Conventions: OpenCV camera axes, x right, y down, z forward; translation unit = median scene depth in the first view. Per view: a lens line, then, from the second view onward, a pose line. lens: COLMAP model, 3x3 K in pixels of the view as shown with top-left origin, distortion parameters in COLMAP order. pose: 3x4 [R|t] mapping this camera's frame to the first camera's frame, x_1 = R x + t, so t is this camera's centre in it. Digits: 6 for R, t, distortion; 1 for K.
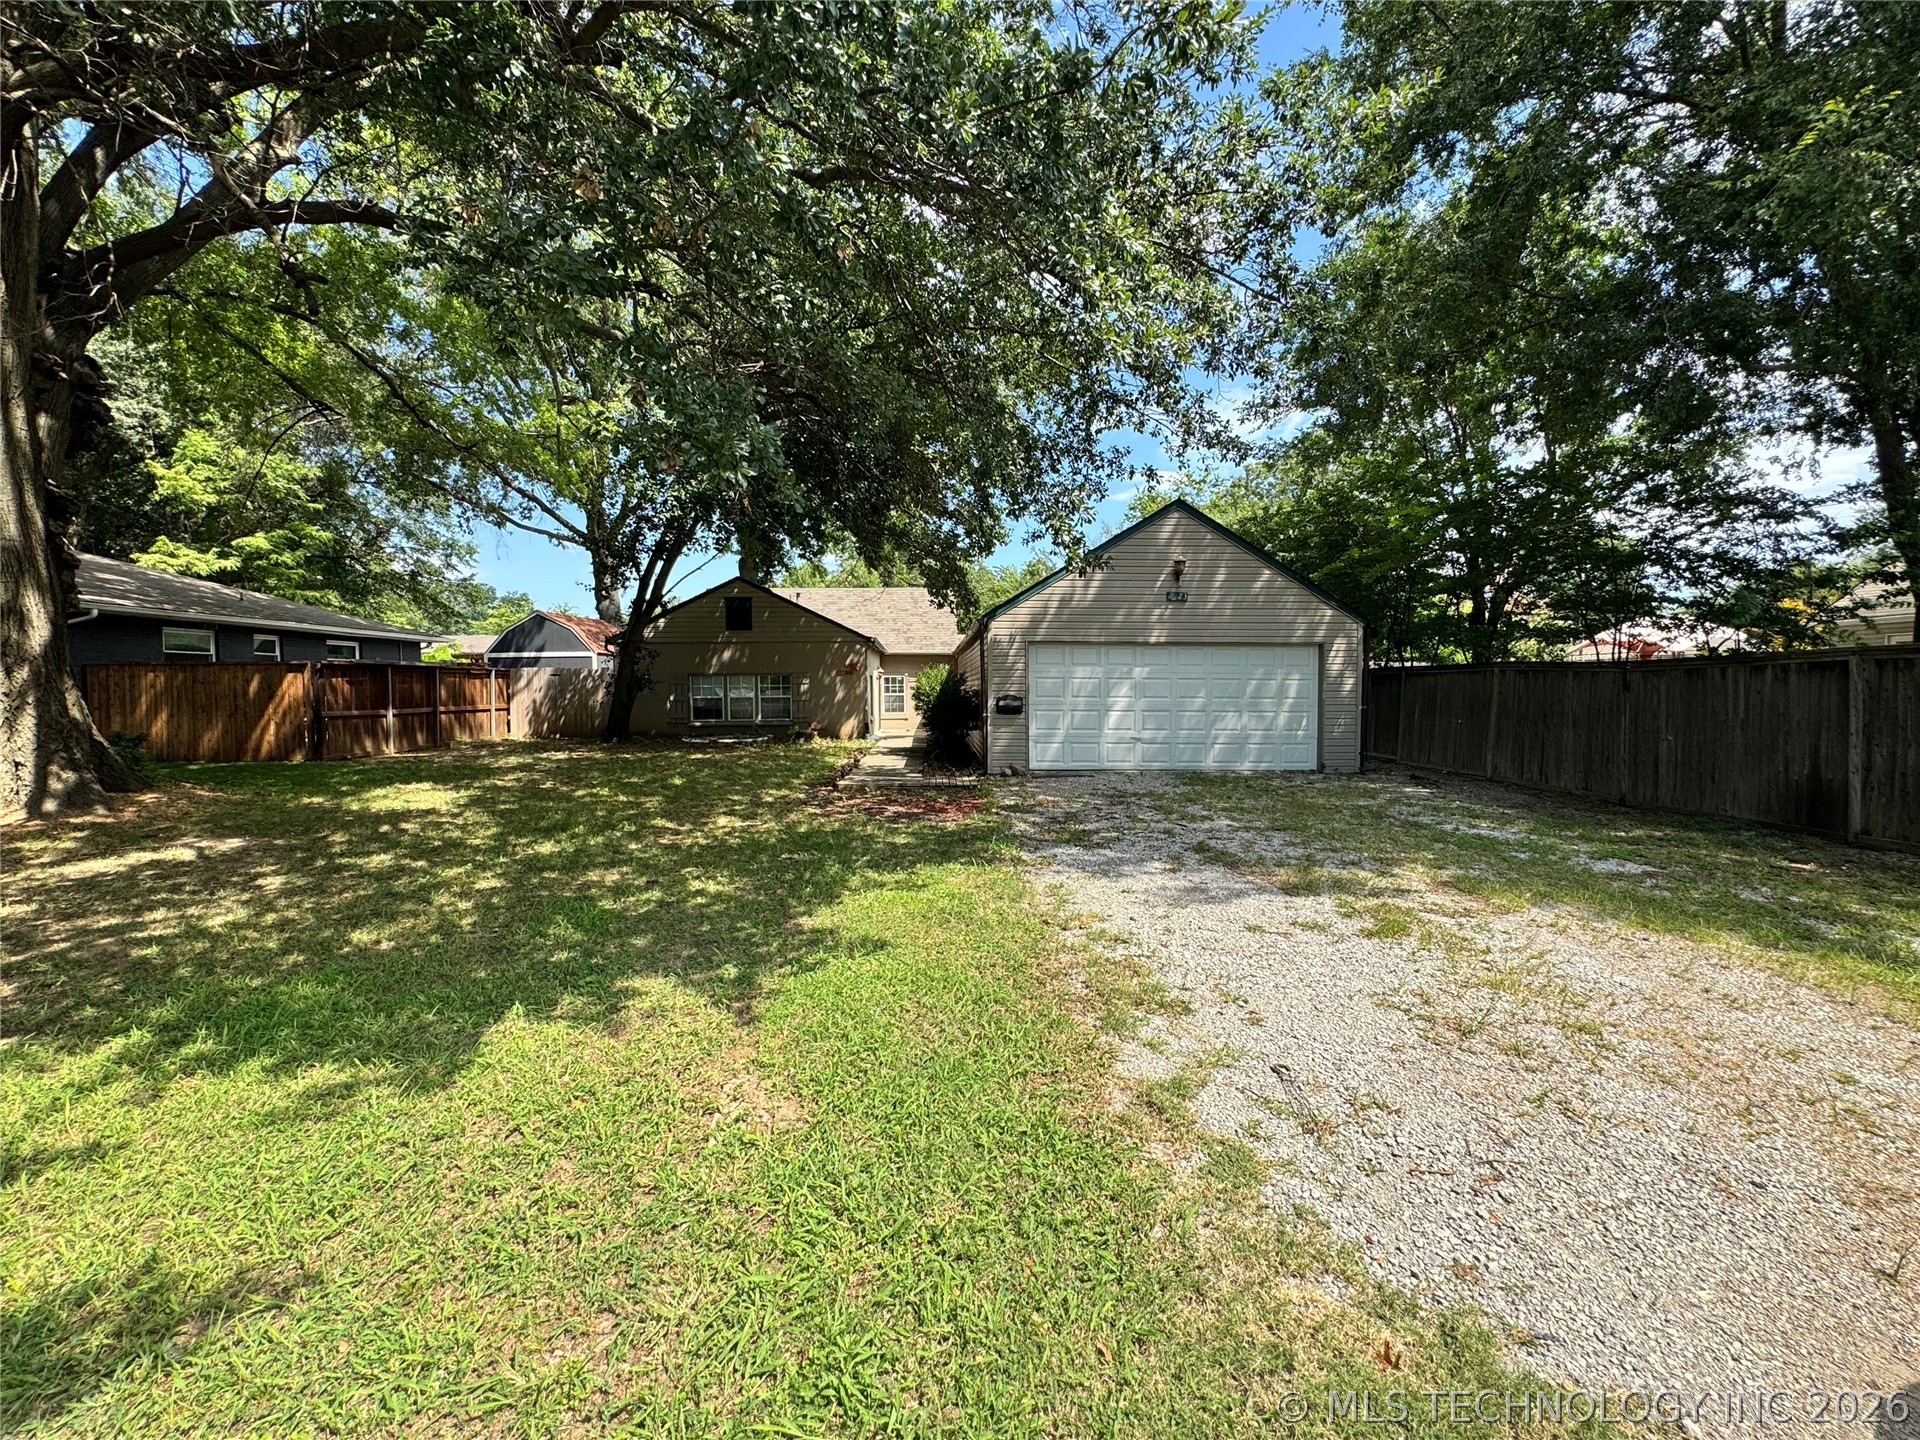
lens RADIAL K [[773.8, 0, 960.0], [0, 773.8, 720.0], [0, 0, 1]] dist [-0.000139, -0.000029]
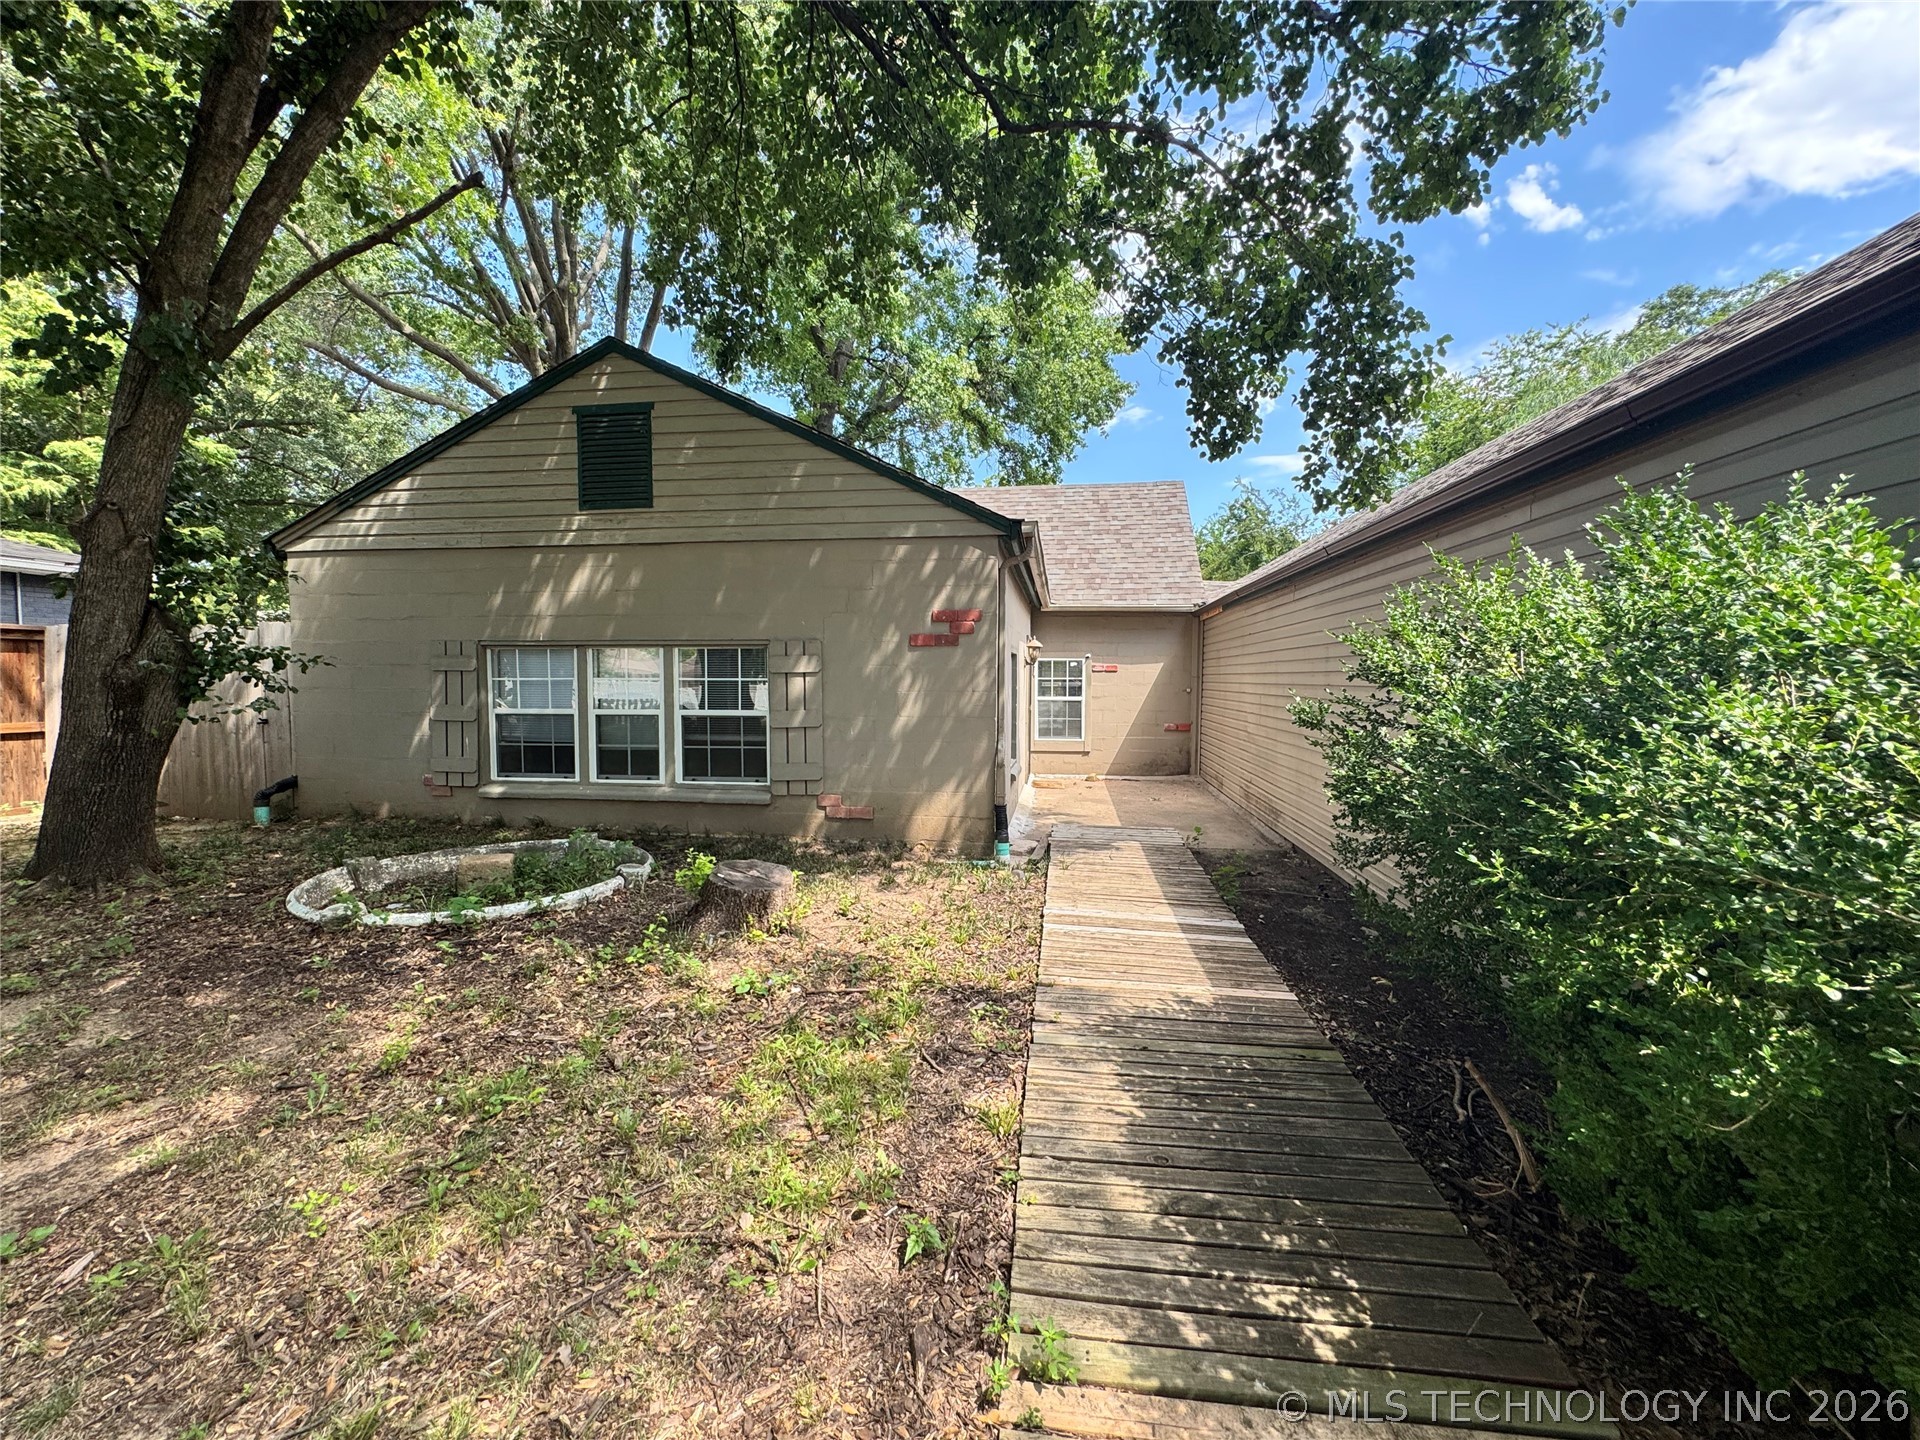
lens RADIAL K [[773.8, 0, 960.0], [0, 773.8, 720.0], [0, 0, 1]] dist [-0.000139, -0.000029]
pose [[0.984683, 0.018700, -0.173348, -0.083282], [-0.016791, 0.999781, 0.012473, -0.032436], [0.173543, -0.009371, 0.984782, 0.697783]]
